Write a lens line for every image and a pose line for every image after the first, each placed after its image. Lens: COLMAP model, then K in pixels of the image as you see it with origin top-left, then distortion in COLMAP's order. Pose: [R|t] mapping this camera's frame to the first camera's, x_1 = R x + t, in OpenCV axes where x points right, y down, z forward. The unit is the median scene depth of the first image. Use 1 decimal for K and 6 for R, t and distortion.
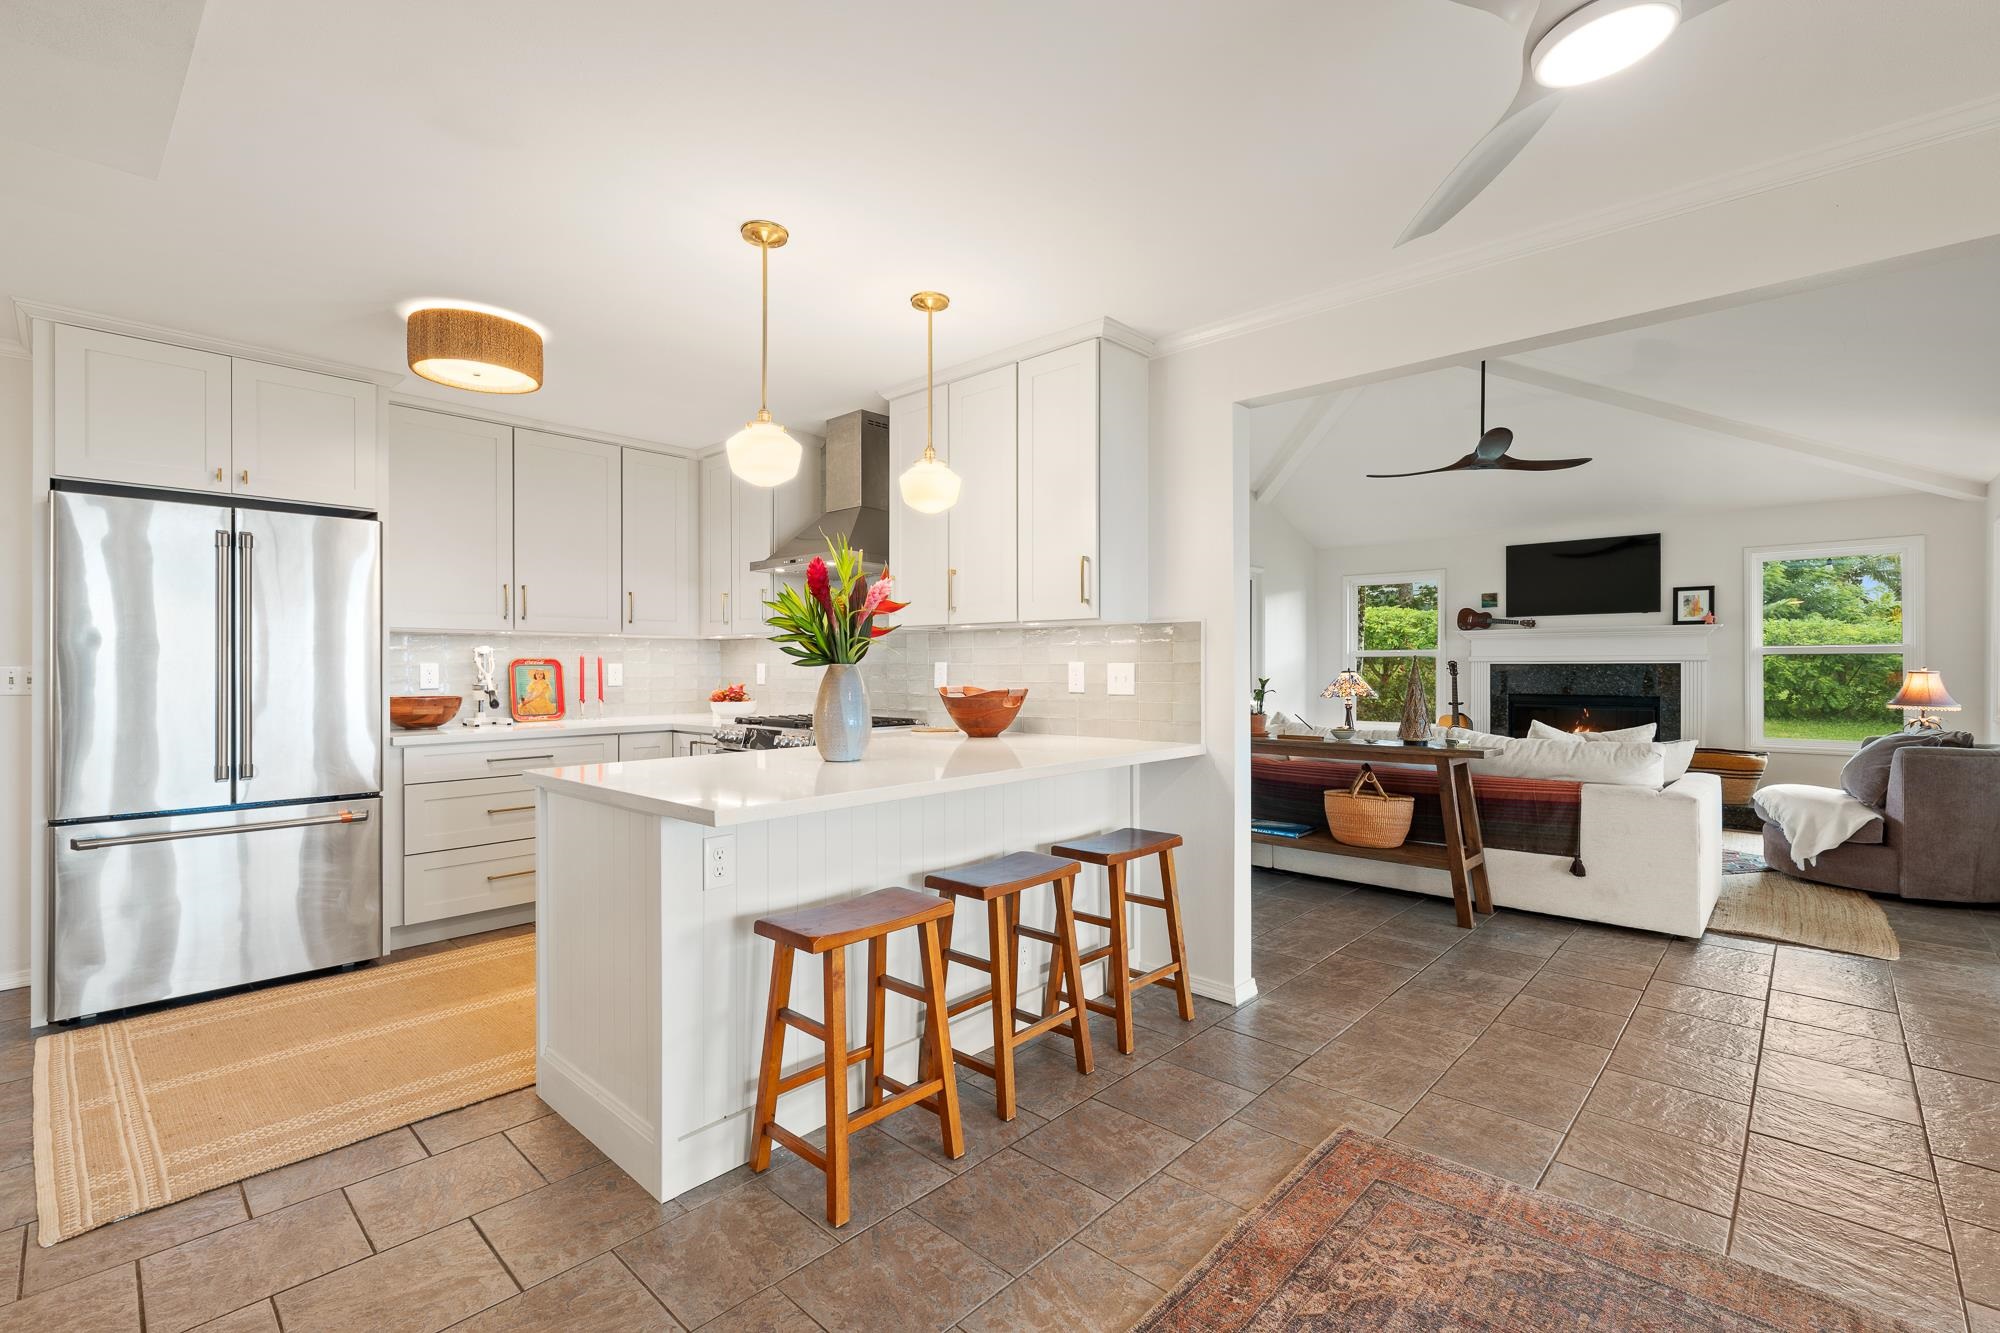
lens RADIAL K [[898.1, 0, 1000.0], [0, 898.1, 666.5], [0, 0, 1]] dist [0.001838, -0.000257]
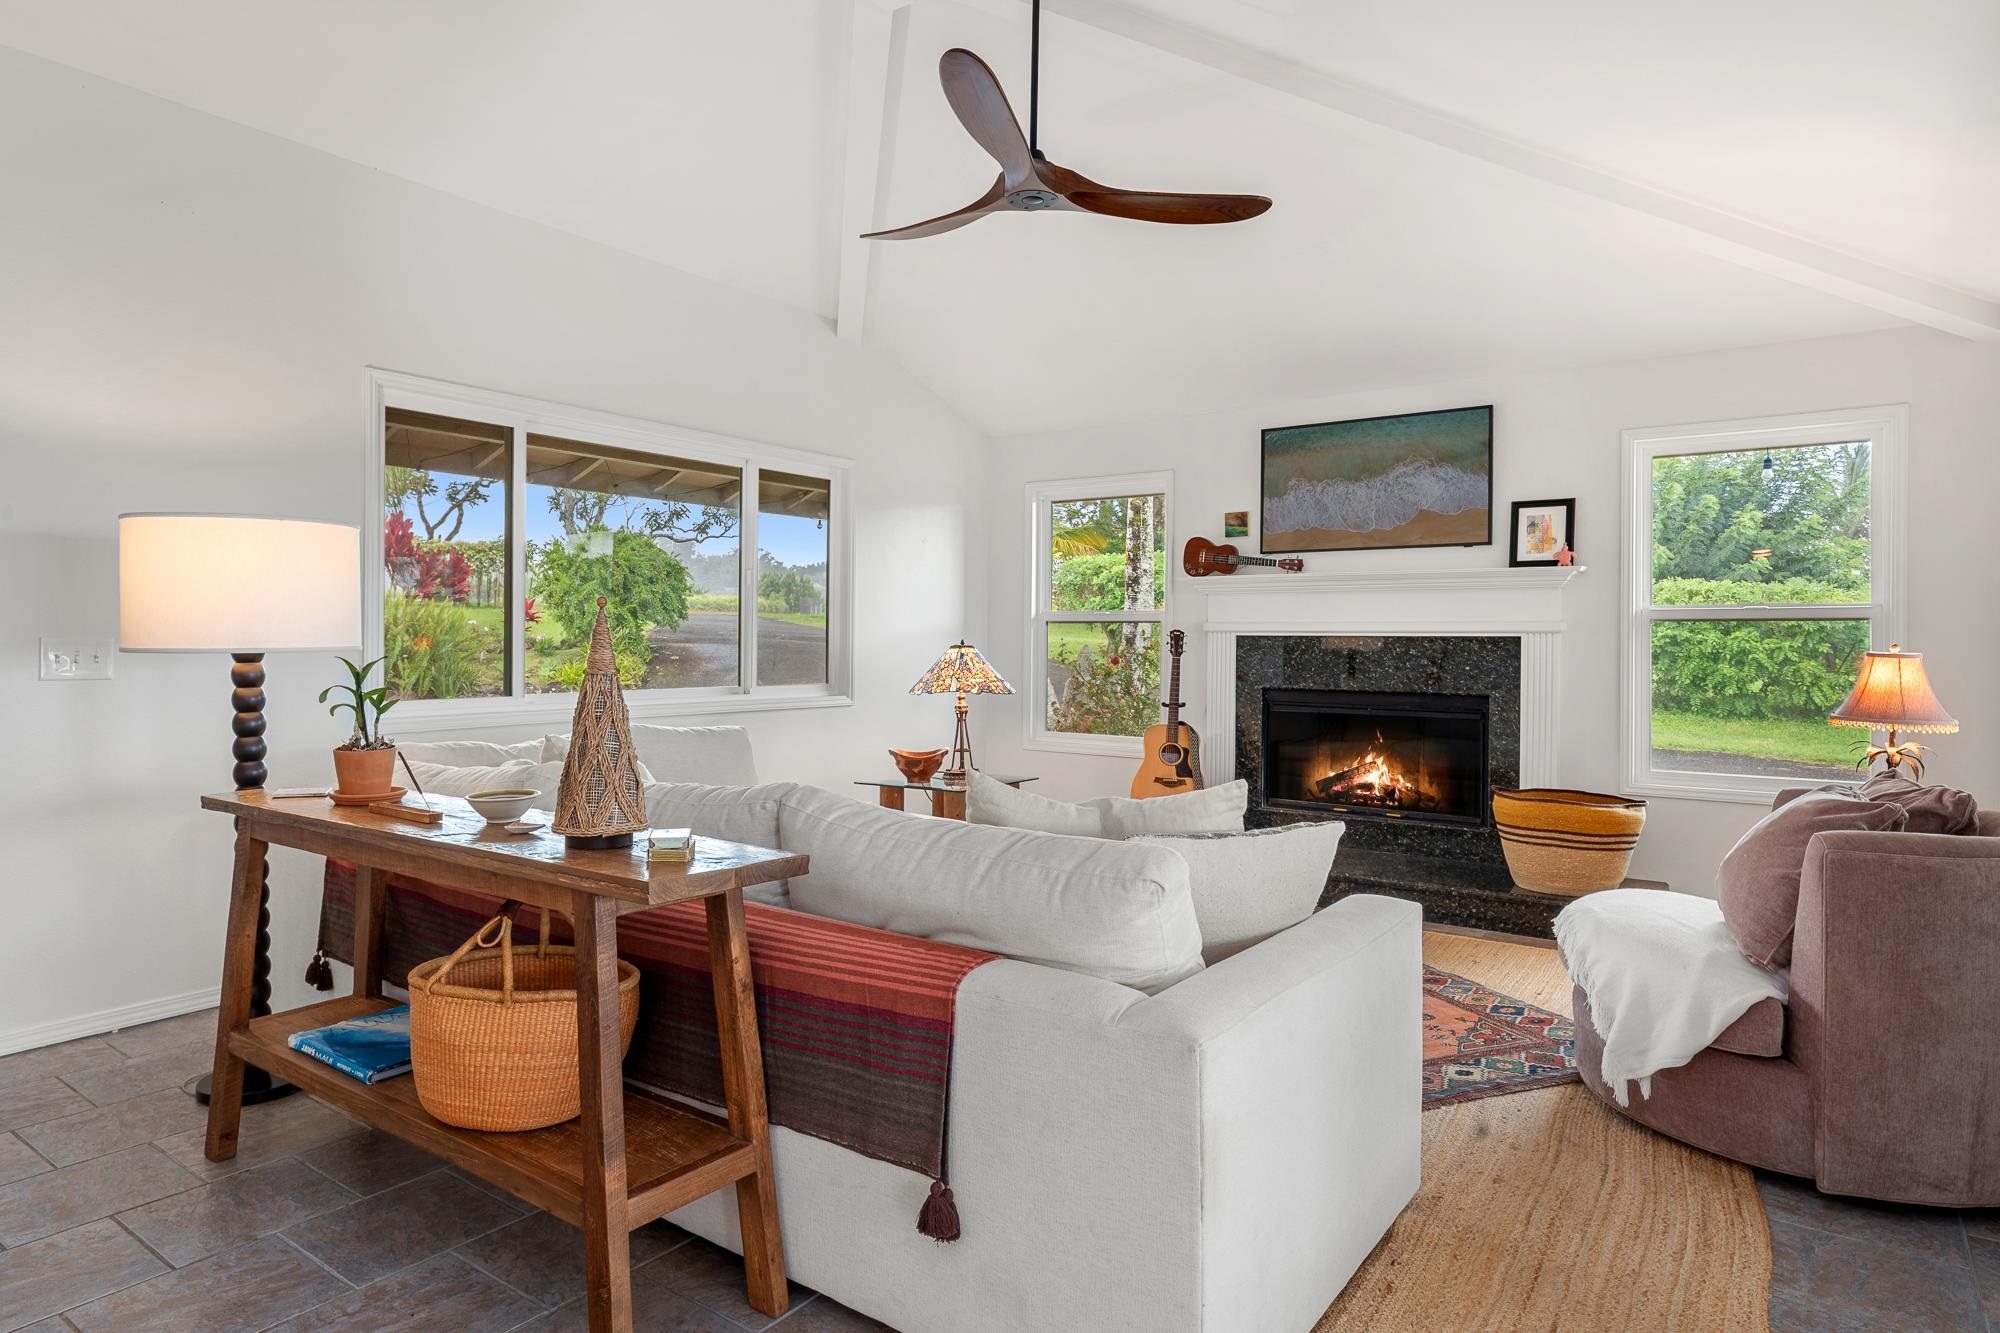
lens RADIAL K [[1167.2, 0, 1001.8], [0, 1167.2, 644.7], [0, 0, 1]] dist [0.002553, 0.001240]
pose [[0.992750, 0.008666, 0.119885, 0.462423], [-0.009070, 0.999955, 0.002819, 0.003186], [-0.119855, -0.003886, 0.992784, 0.419236]]
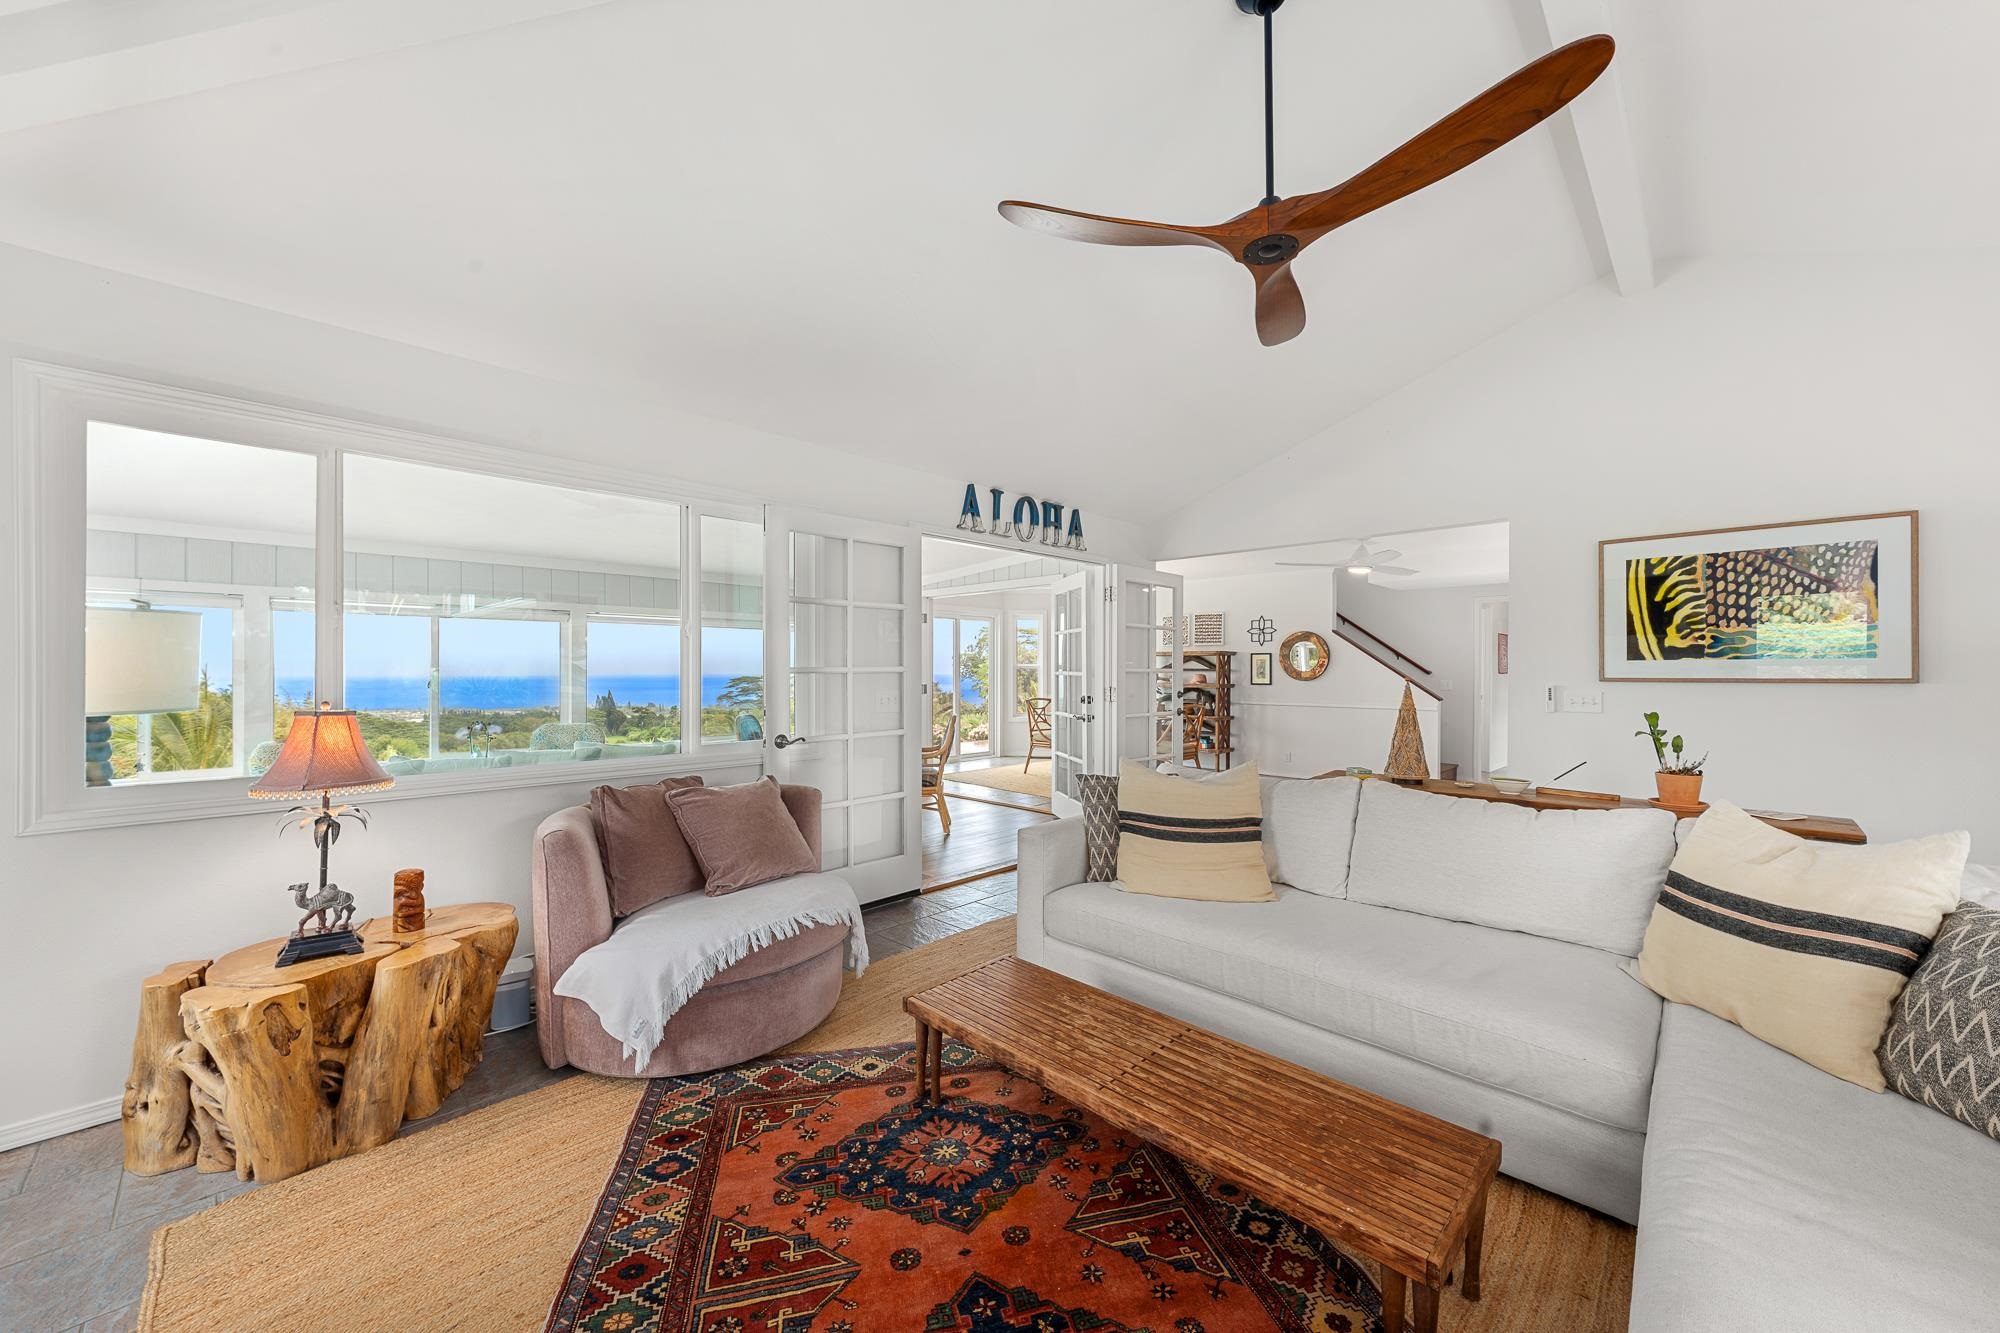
lens RADIAL K [[760.1, 0, 1000.0], [0, 760.1, 666.5], [0, 0, 1]] dist [-0.000386, -0.000126]
pose [[-0.999491, -0.003659, 0.031702, 0.668629], [-0.003864, 0.999972, -0.006418, -0.017697], [-0.031677, -0.006537, -0.999477, 1.398013]]
